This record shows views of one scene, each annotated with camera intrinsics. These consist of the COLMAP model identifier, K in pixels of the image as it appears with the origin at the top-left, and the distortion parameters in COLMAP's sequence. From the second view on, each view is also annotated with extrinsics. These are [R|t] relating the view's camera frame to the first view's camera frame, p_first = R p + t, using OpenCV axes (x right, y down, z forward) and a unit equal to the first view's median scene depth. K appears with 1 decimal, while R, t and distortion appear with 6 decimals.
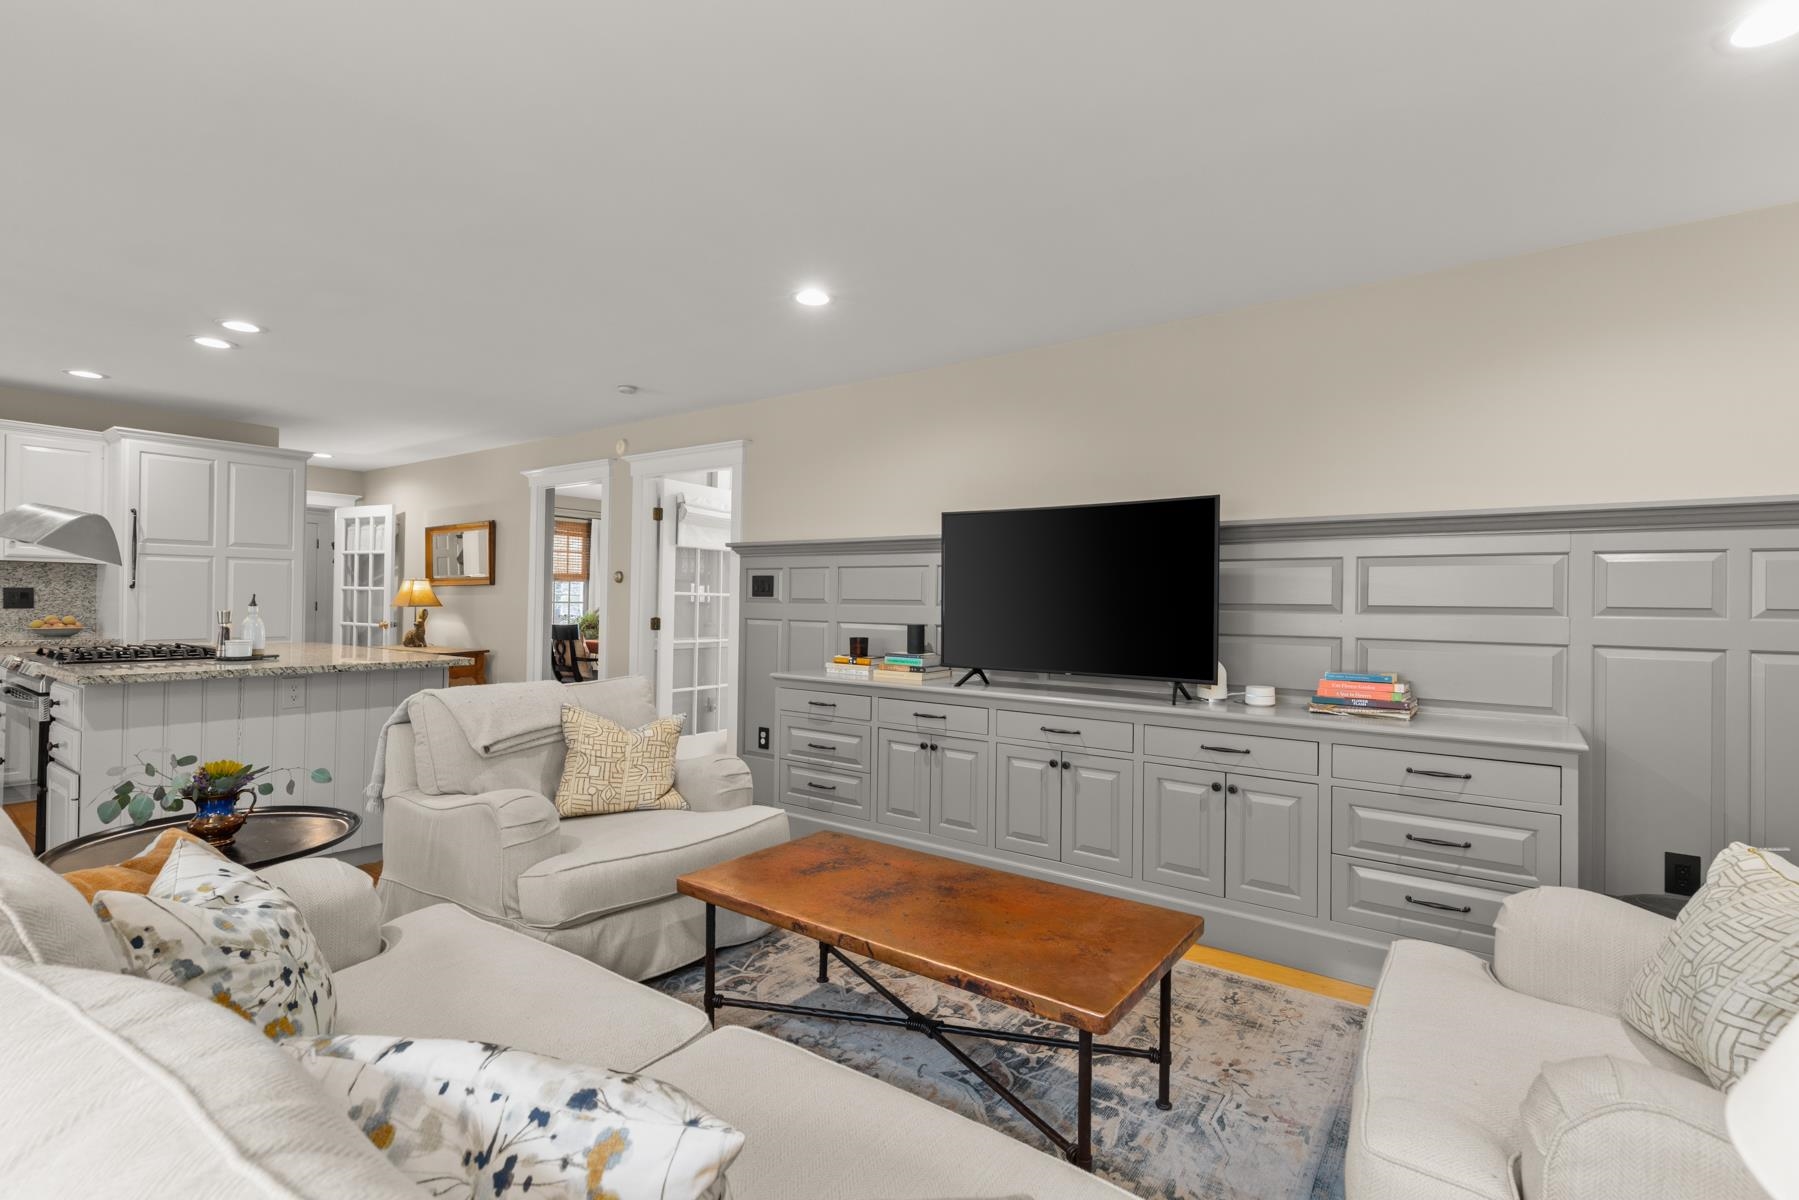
lens RADIAL K [[819.7, 0, 899.5], [0, 819.7, 600.0], [0, 0, 1]] dist [0.003827, 0.000788]
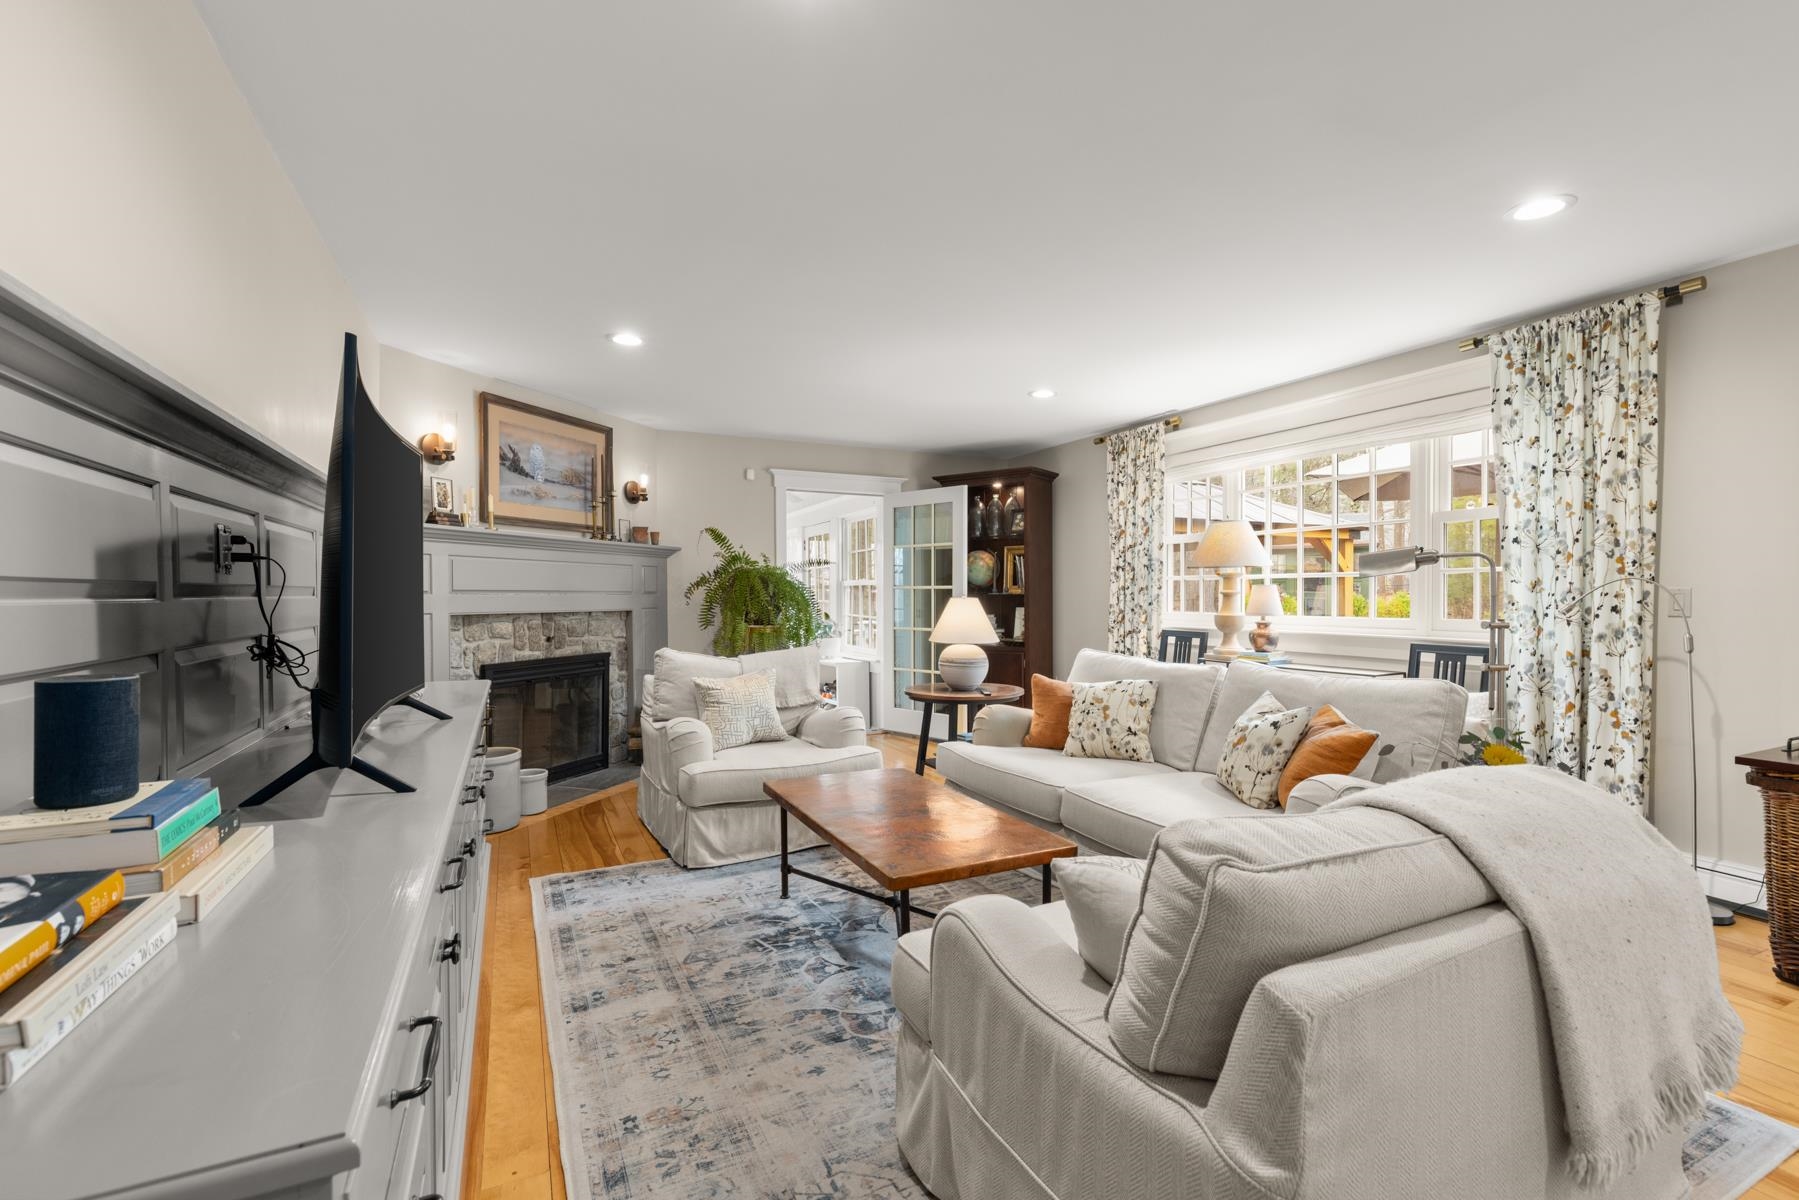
lens RADIAL K [[812.4, 0, 906.5], [0, 812.4, 604.6], [0, 0, 1]] dist [0.002025, 0.000026]
pose [[-0.890210, -0.017227, 0.455224, -0.506422], [-0.017153, 0.999844, 0.004292, 0.011662], [-0.455227, -0.003987, -0.890366, 1.885248]]
